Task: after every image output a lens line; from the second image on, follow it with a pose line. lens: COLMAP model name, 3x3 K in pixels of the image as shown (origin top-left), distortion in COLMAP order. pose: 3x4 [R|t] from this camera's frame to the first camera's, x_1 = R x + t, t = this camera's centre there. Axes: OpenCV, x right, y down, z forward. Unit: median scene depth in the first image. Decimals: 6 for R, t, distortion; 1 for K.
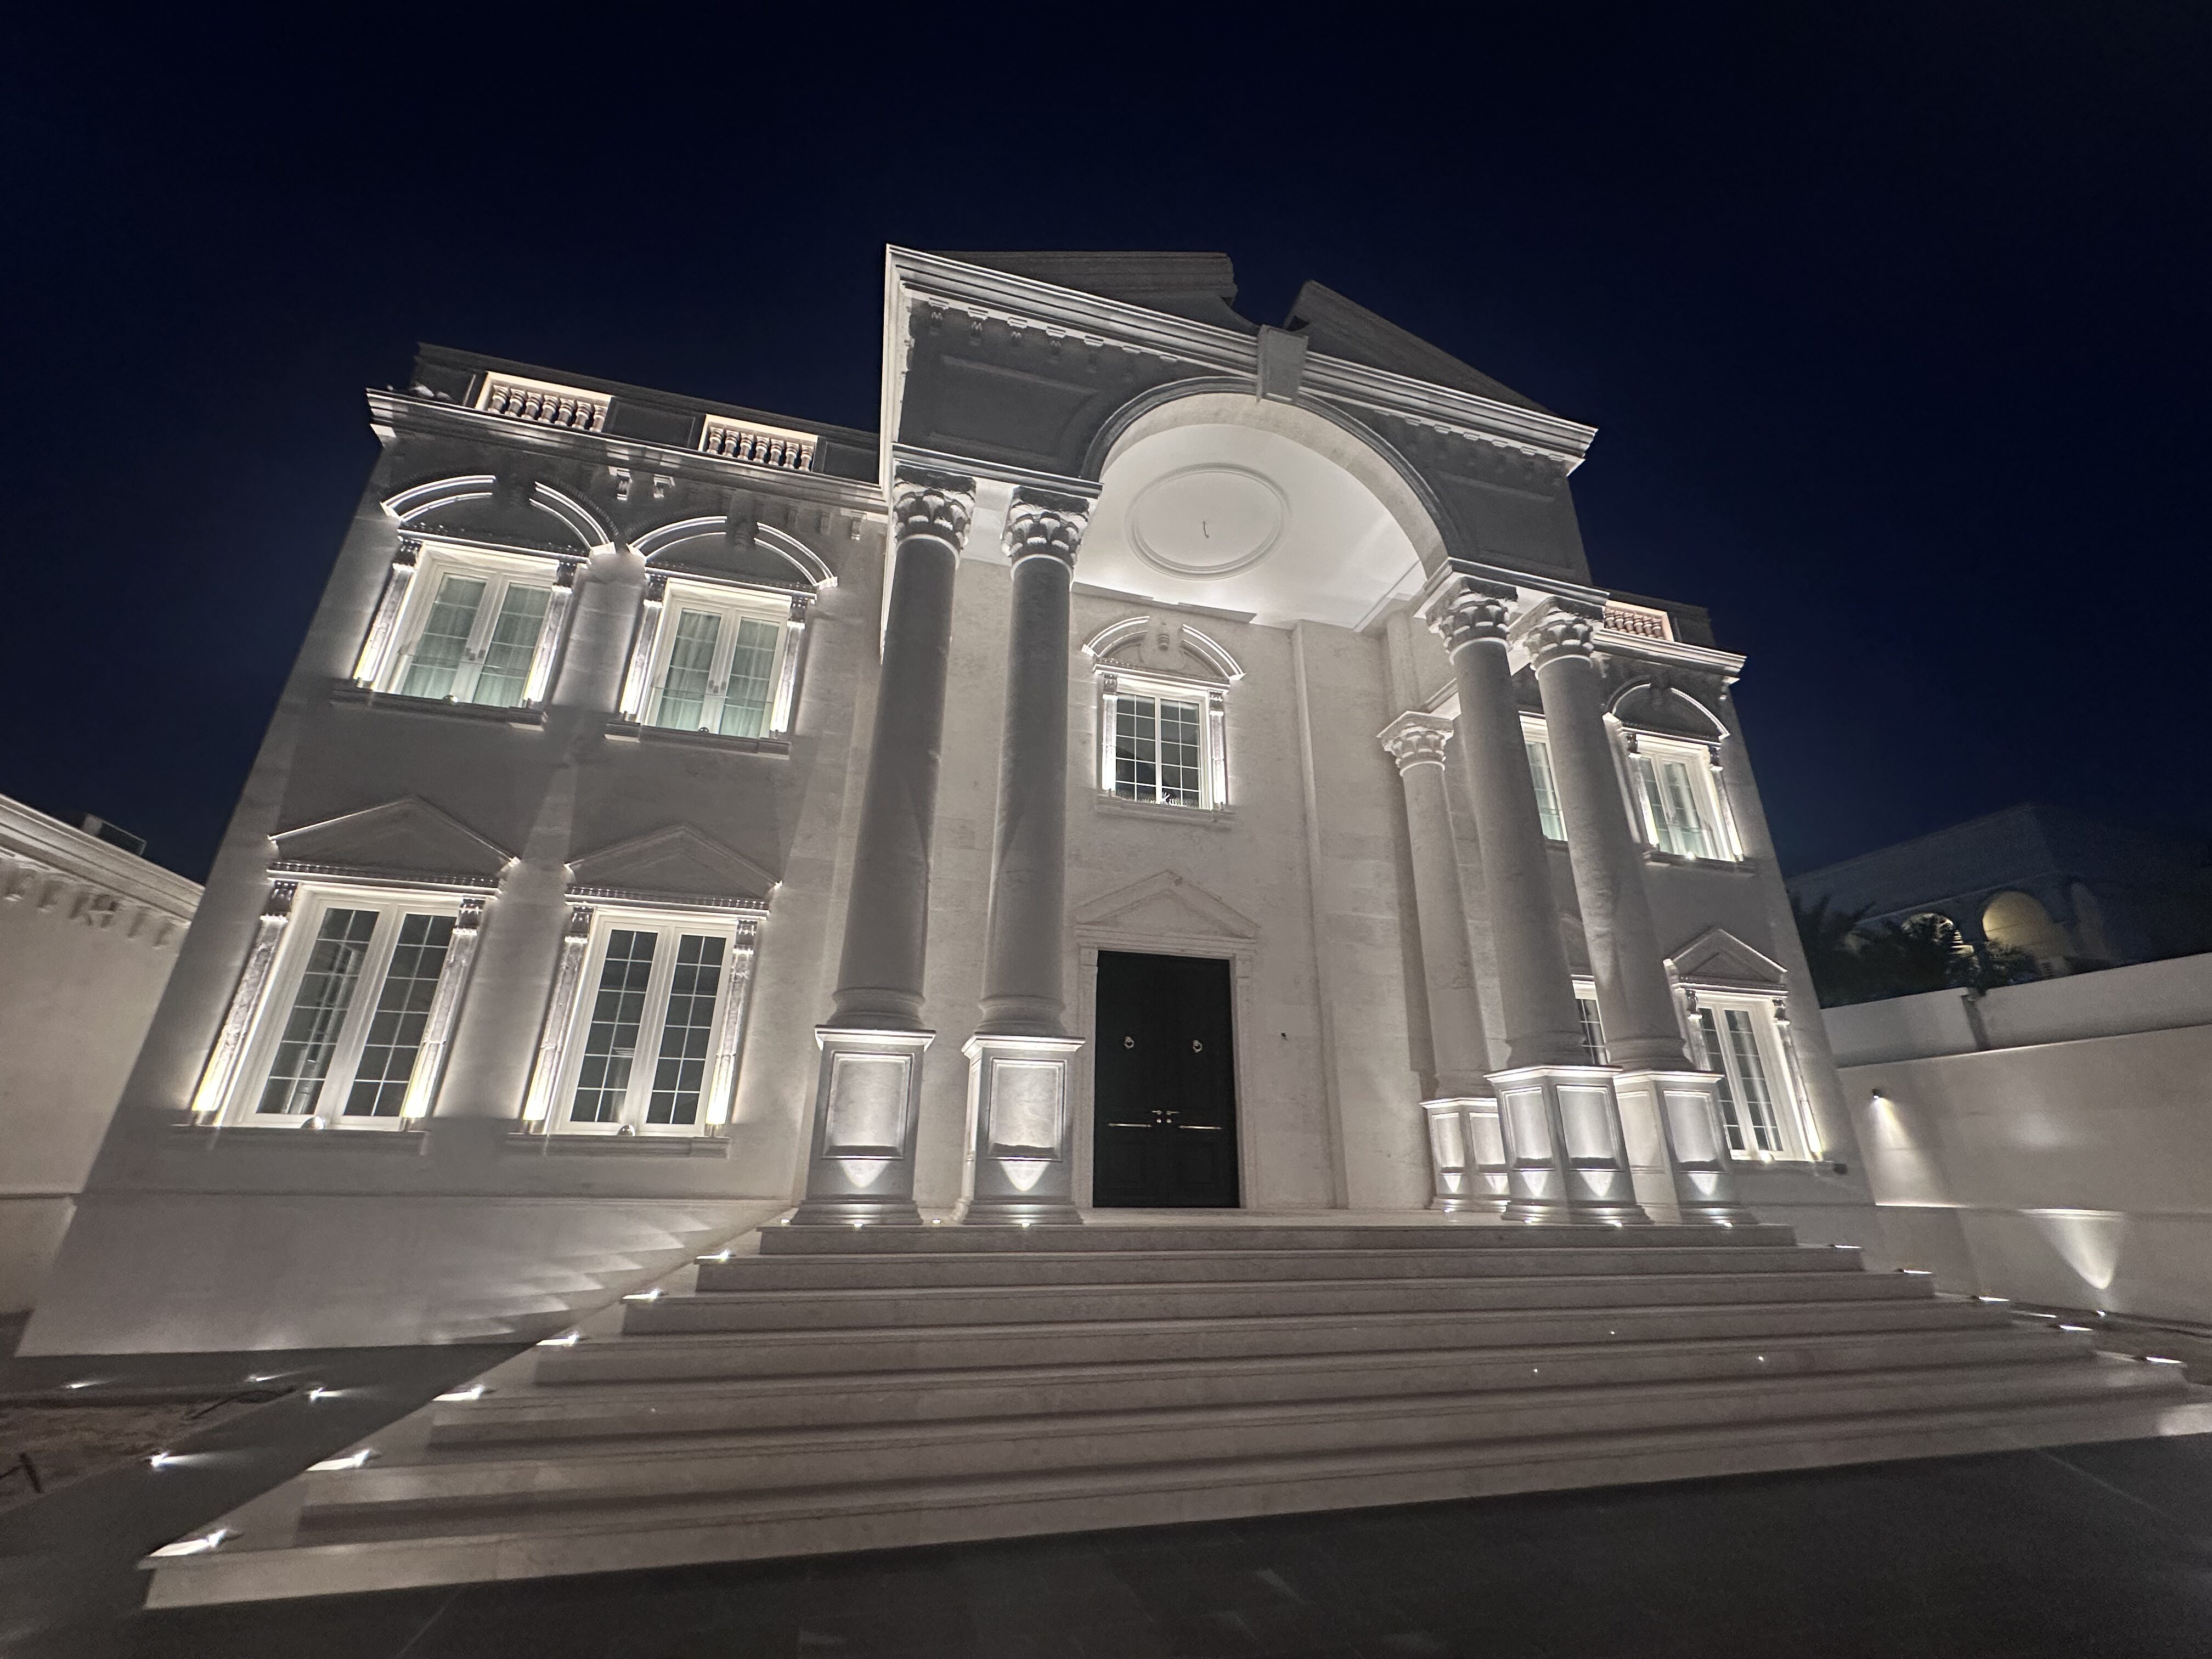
lens RADIAL K [[878.3, 0, 1106.0], [0, 878.3, 829.5], [0, 0, 1]] dist [-0.002080, 0.000118]
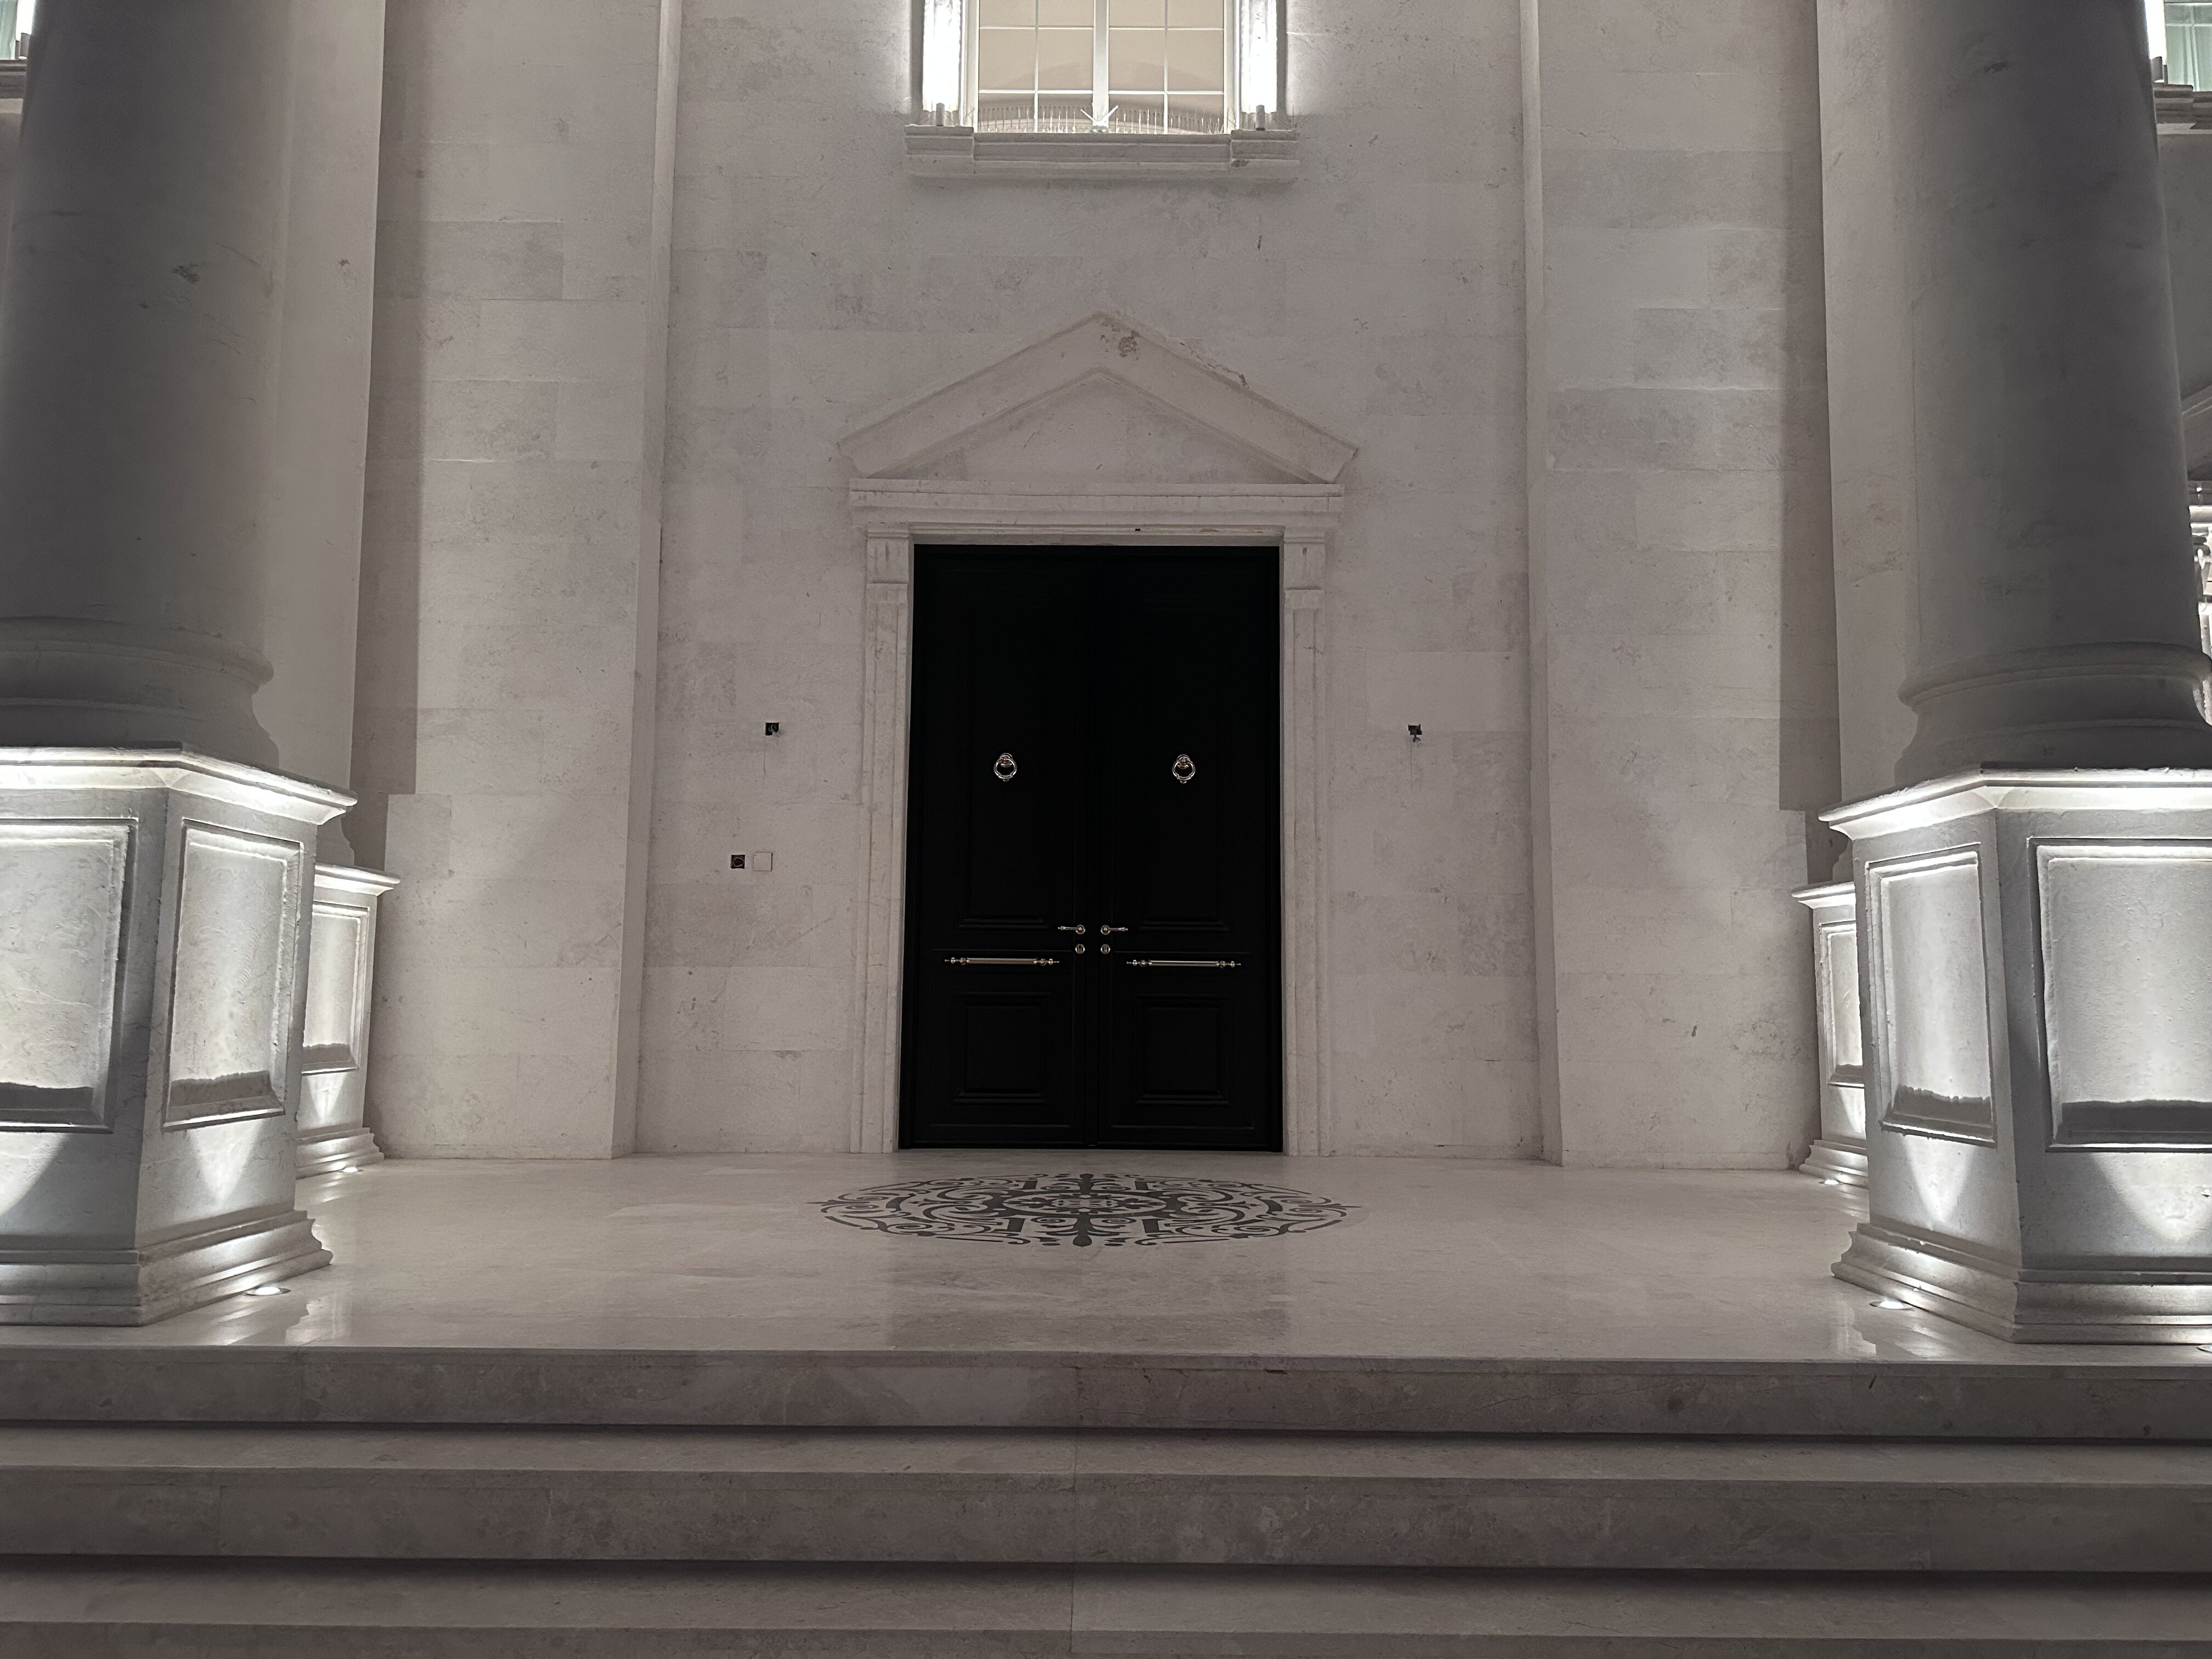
lens RADIAL K [[1552.6, 0, 1106.0], [0, 1552.6, 829.5], [0, 0, 1]] dist [0.063326, -0.005593]
pose [[0.964922, -0.032164, -0.260558, 0.247873], [0.099524, 0.963204, 0.249666, 0.093988], [0.242941, -0.266840, 0.932618, 0.327314]]
